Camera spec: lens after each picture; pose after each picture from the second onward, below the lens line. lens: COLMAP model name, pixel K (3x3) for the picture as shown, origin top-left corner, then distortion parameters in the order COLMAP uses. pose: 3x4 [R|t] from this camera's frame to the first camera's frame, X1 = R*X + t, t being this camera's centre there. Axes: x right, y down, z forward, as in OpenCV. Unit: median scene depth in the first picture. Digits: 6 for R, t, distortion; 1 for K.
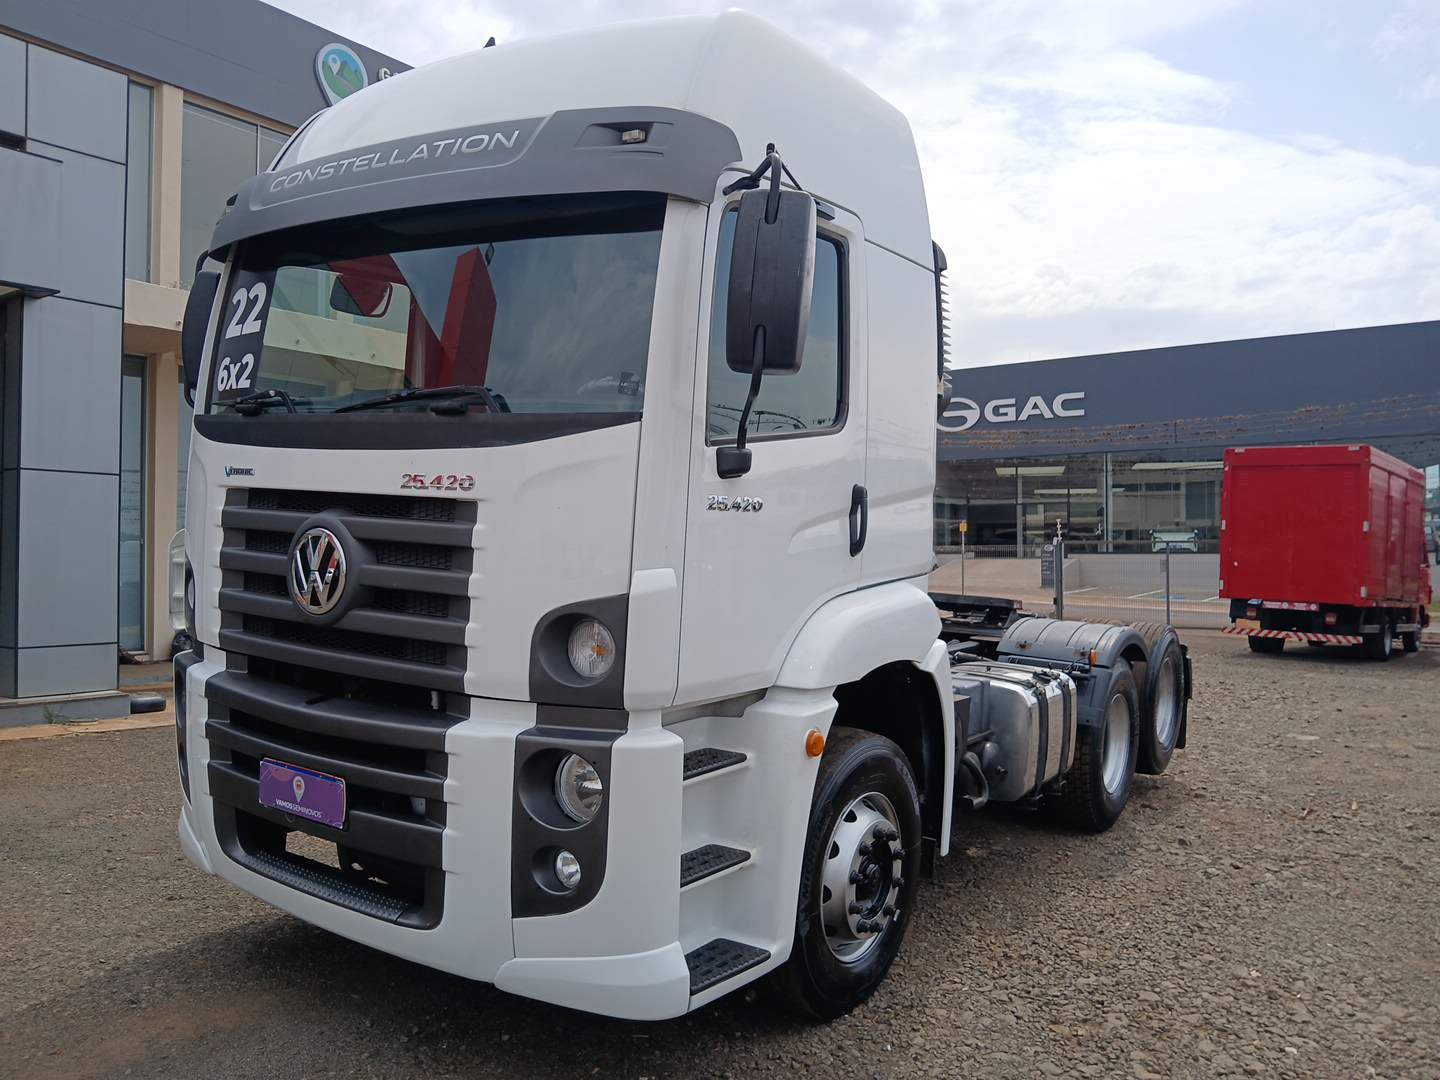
lens RADIAL K [[1108.4, 0, 720.0], [0, 1108.4, 540.0], [0, 0, 1]] dist [0.085884, -0.177027]
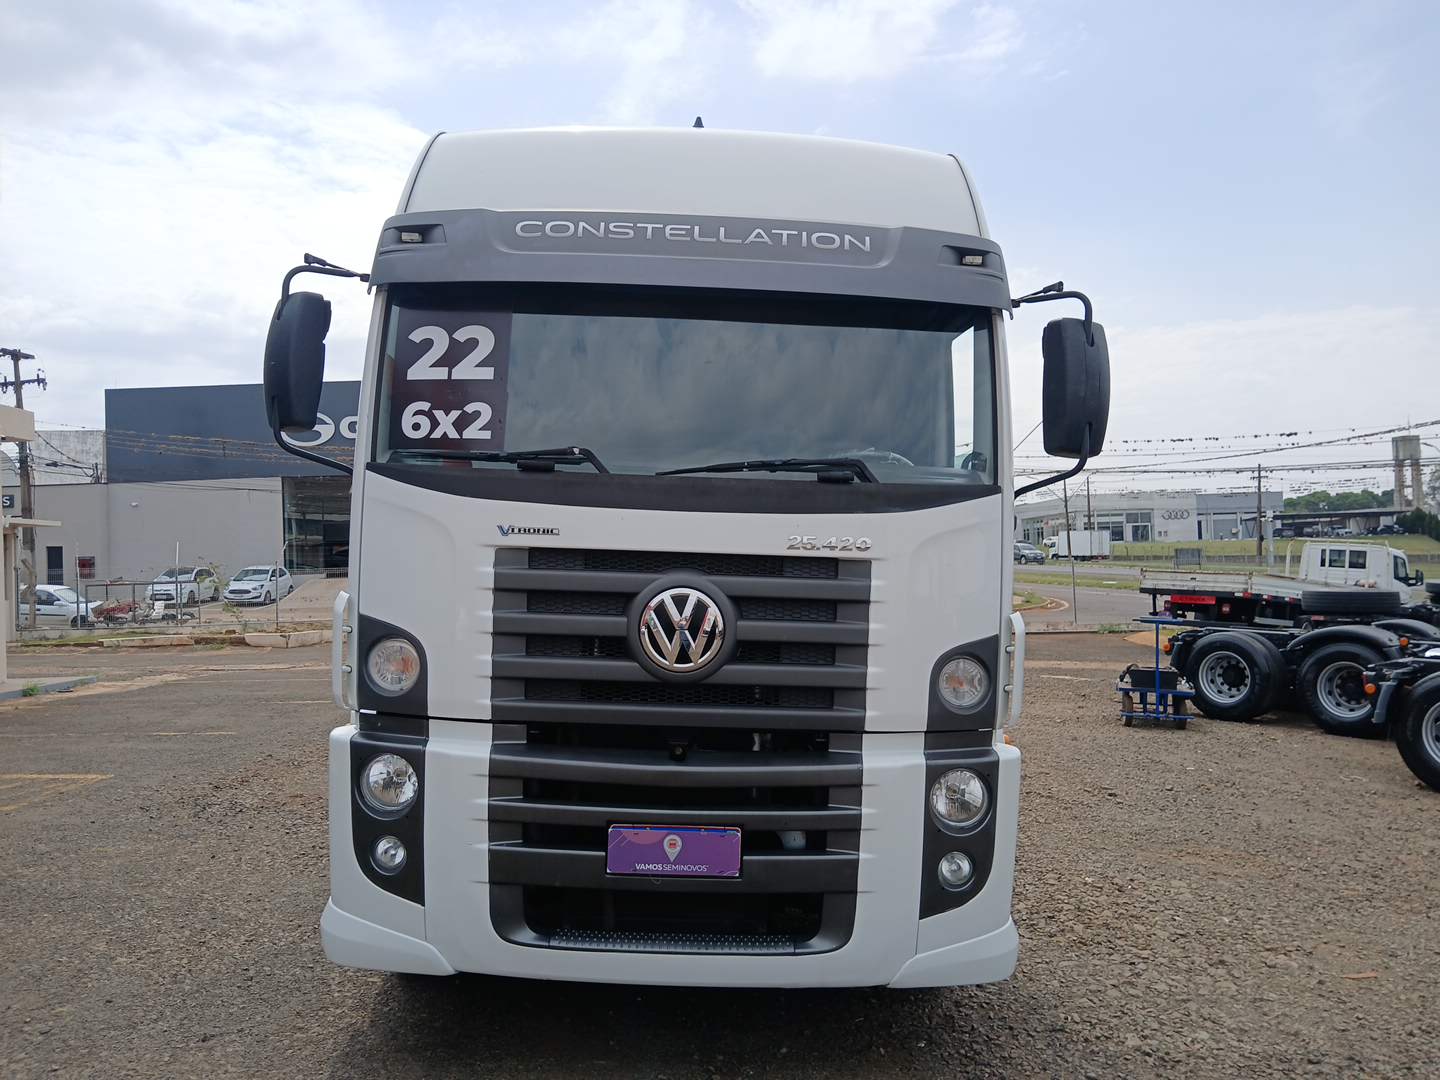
lens RADIAL K [[1108.4, 0, 720.0], [0, 1108.4, 540.0], [0, 0, 1]] dist [0.085884, -0.177027]
pose [[0.818732, -0.014772, 0.573985, -0.884906], [0.022306, 0.999733, -0.006087, -0.046442], [-0.573742, 0.017787, 0.818843, 0.142785]]
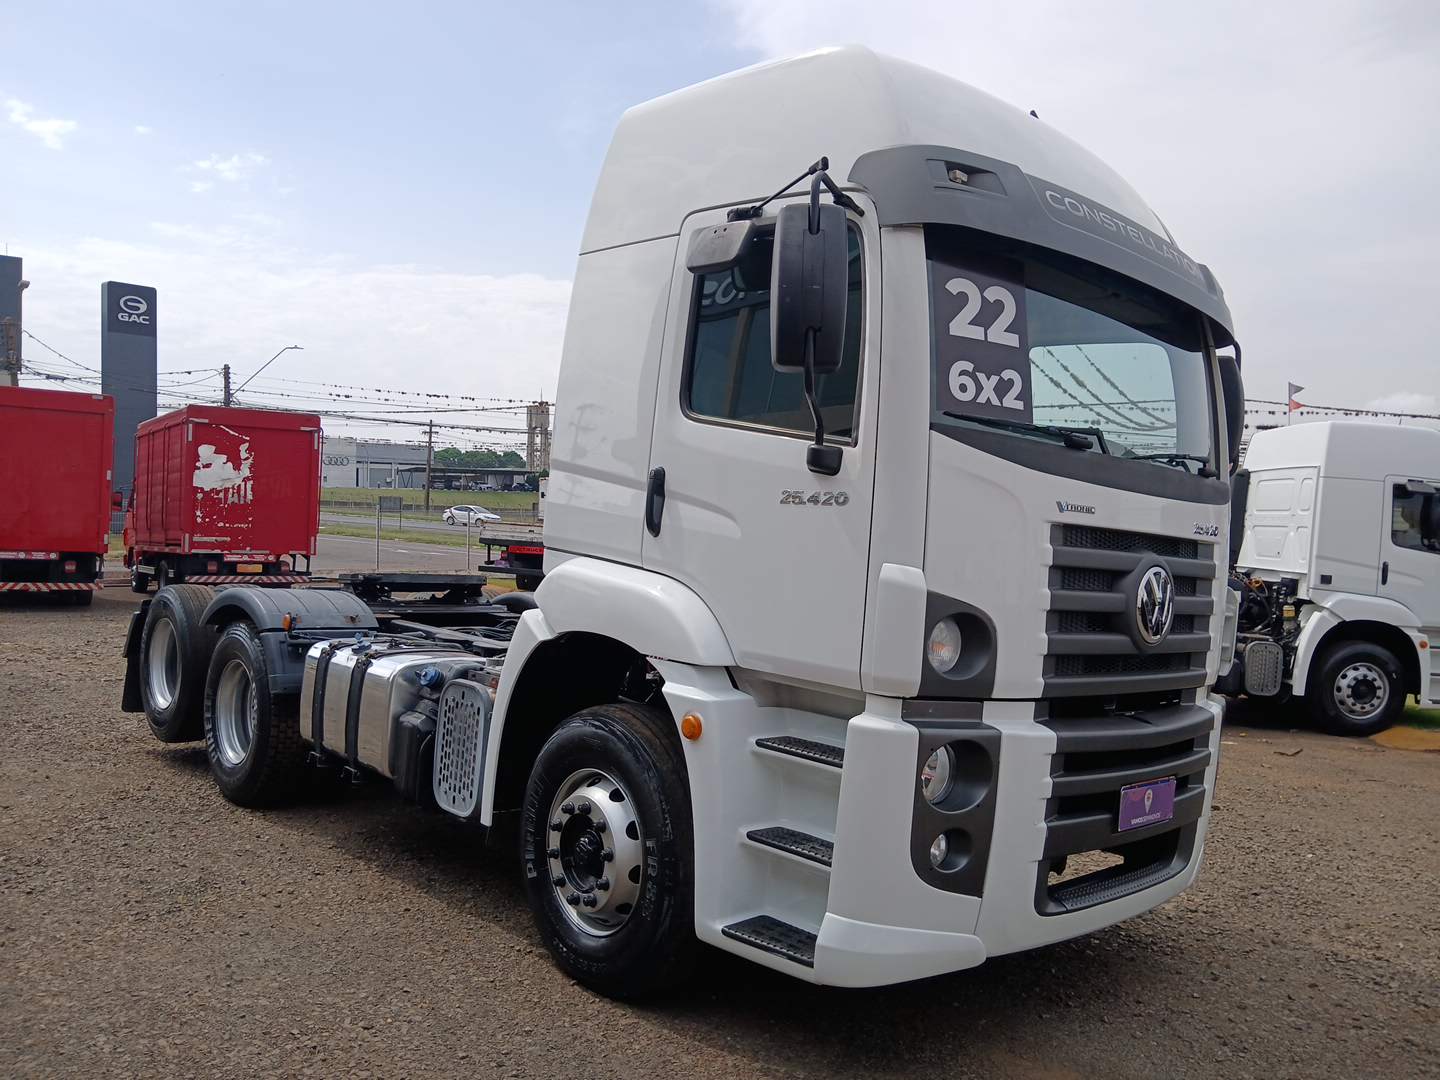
lens RADIAL K [[1108.4, 0, 720.0], [0, 1108.4, 540.0], [0, 0, 1]] dist [0.085884, -0.177027]
pose [[0.217993, -0.031608, 0.975438, -1.505064], [-0.034343, 0.998608, 0.040034, -0.065550], [-0.975346, -0.042226, 0.216604, 1.152114]]
